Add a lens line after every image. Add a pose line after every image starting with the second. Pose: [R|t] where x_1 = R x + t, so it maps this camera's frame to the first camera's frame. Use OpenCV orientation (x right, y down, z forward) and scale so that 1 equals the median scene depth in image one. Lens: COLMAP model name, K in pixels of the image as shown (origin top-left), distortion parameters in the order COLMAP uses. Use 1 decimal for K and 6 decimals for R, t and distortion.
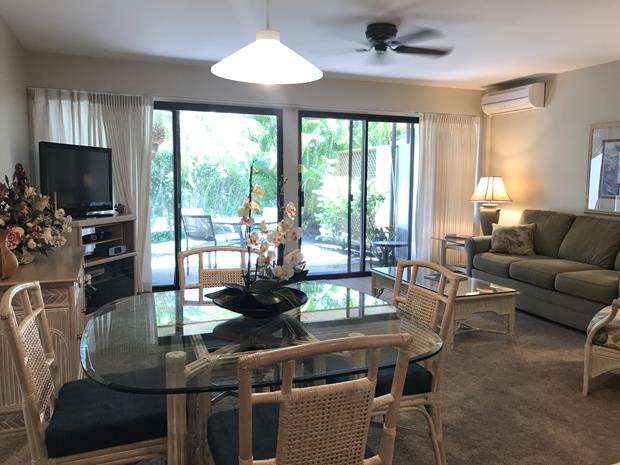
lens RADIAL K [[504.0, 0, 310.0], [0, 504.0, 232.5], [0, 0, 1]] dist [0.004753, -0.005259]
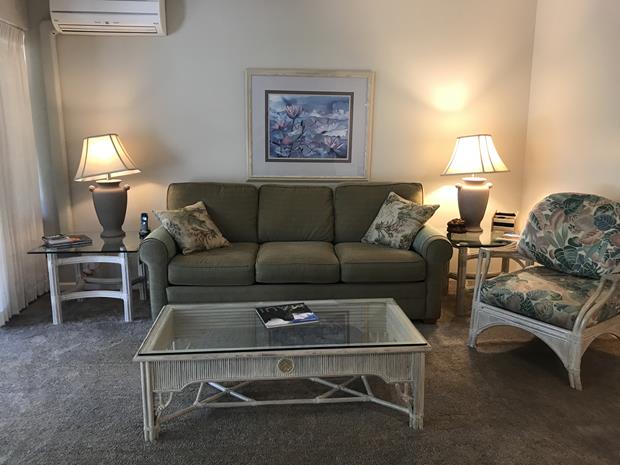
lens RADIAL K [[496.5, 0, 309.7], [0, 496.5, 241.6], [0, 0, 1]] dist [0.036087, -0.002167]
pose [[0.261584, -0.200558, 0.944113, -0.216282], [0.111983, 0.977873, 0.176703, -0.077425], [-0.958662, 0.059502, 0.278256, 0.717084]]
